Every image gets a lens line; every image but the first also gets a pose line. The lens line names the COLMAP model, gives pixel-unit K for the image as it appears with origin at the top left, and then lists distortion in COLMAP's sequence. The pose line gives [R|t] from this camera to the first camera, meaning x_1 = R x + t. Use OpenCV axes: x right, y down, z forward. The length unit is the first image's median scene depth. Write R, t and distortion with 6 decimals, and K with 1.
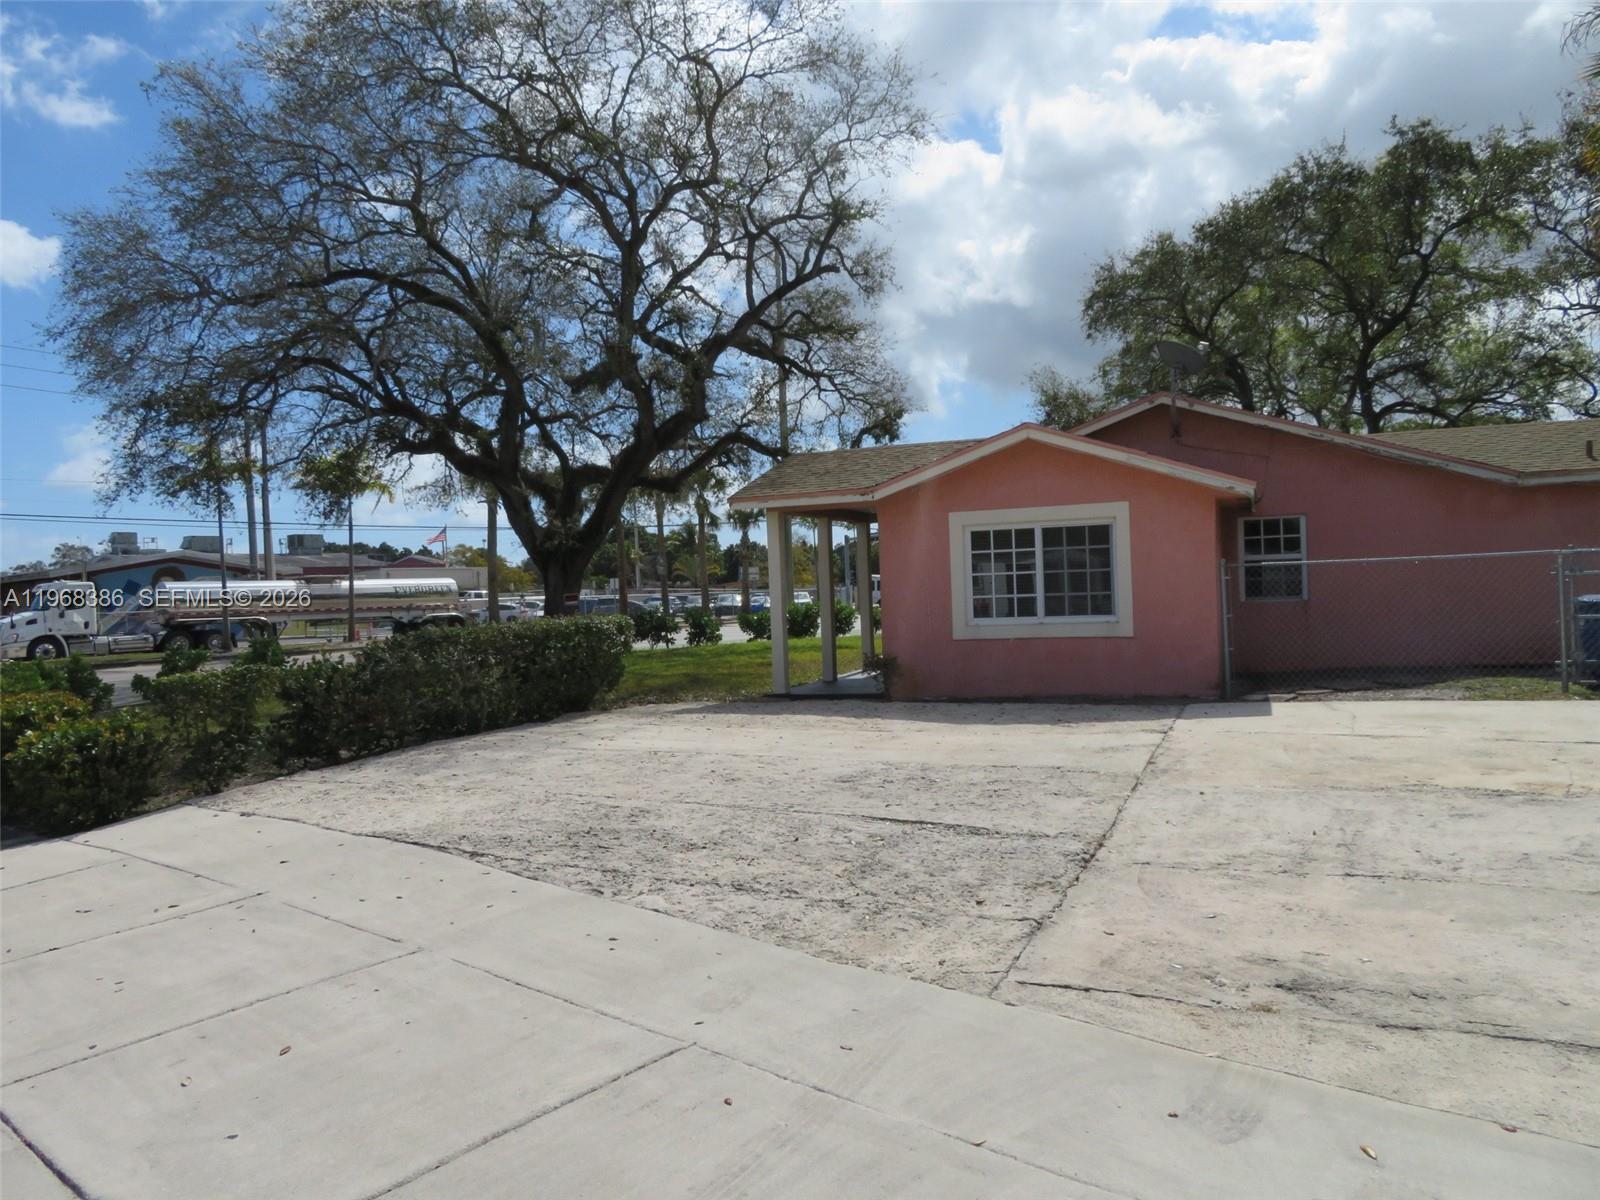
lens RADIAL K [[1114.4, 0, 802.6], [0, 1114.4, 602.2], [0, 0, 1]] dist [-0.013900, -0.004147]
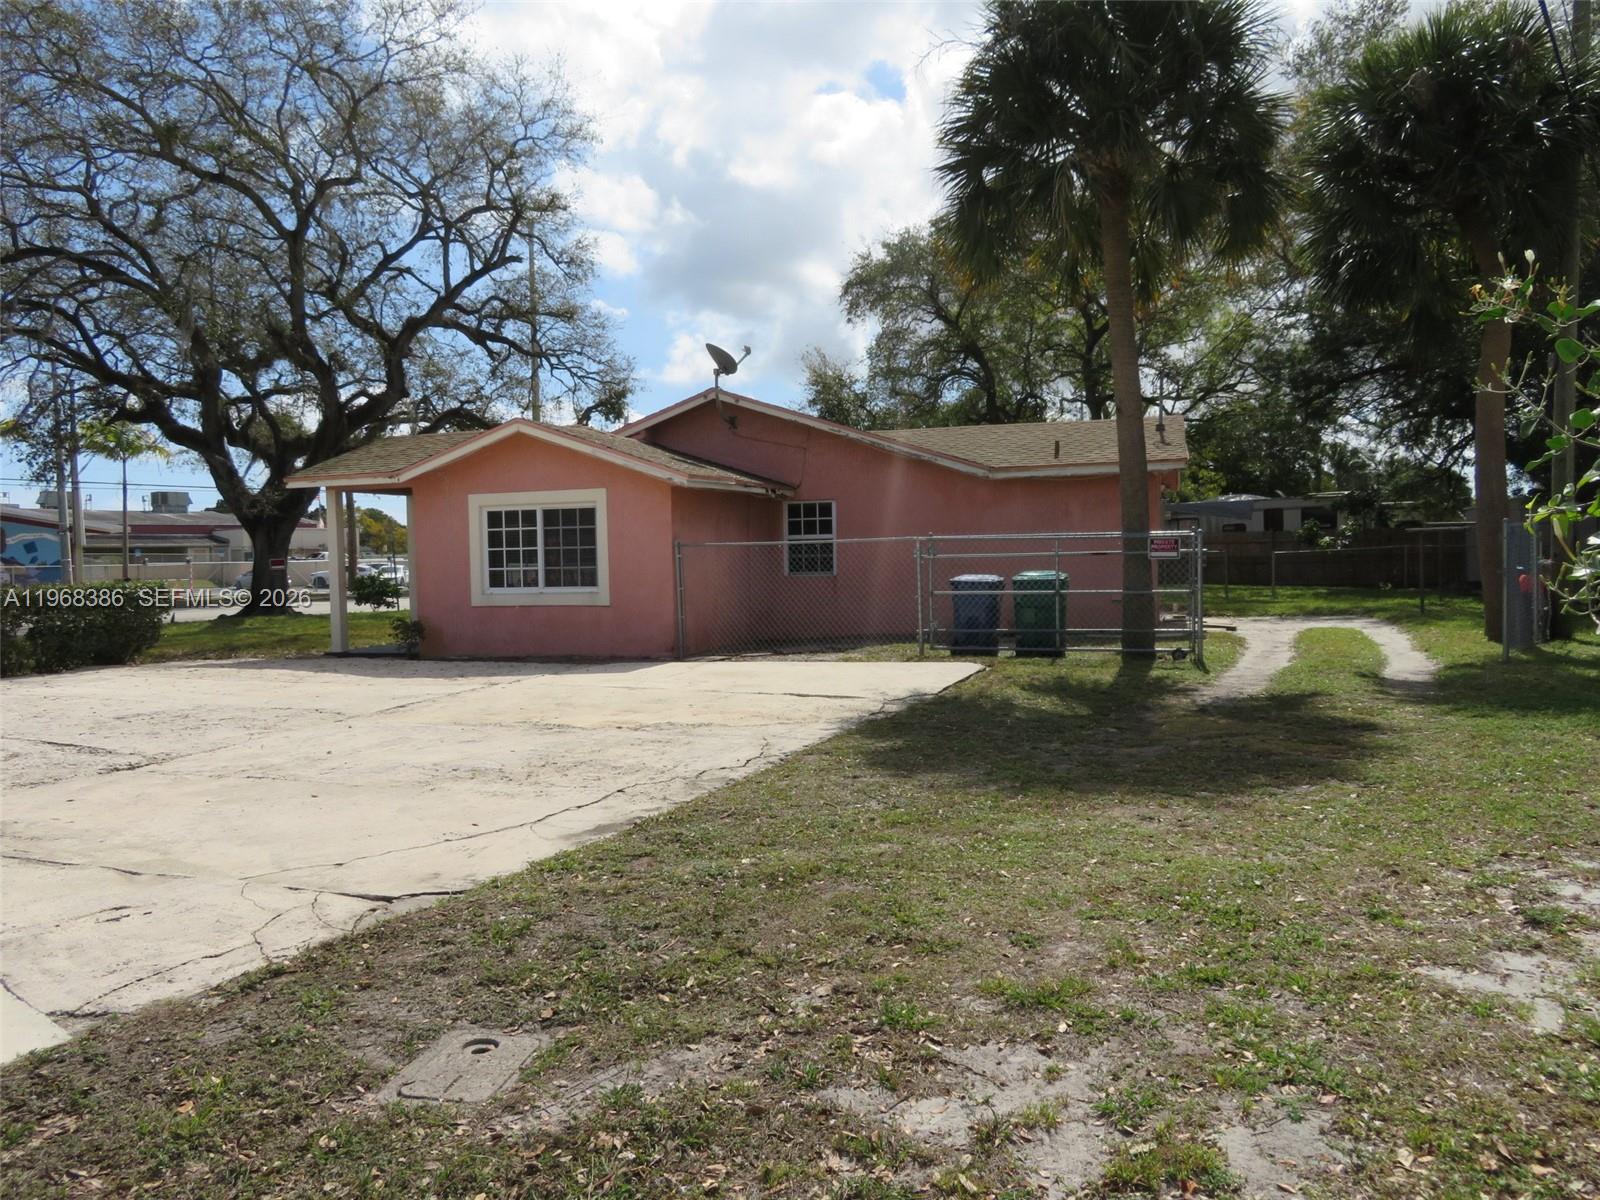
lens RADIAL K [[1114.4, 0, 797.9], [0, 1114.4, 597.2], [0, 0, 1]] dist [-0.013900, -0.004147]
pose [[0.997735, 0.012001, 0.066194, 0.337372], [-0.013757, 0.999564, 0.026129, -0.008559], [-0.065852, -0.026981, 0.997465, -0.135956]]
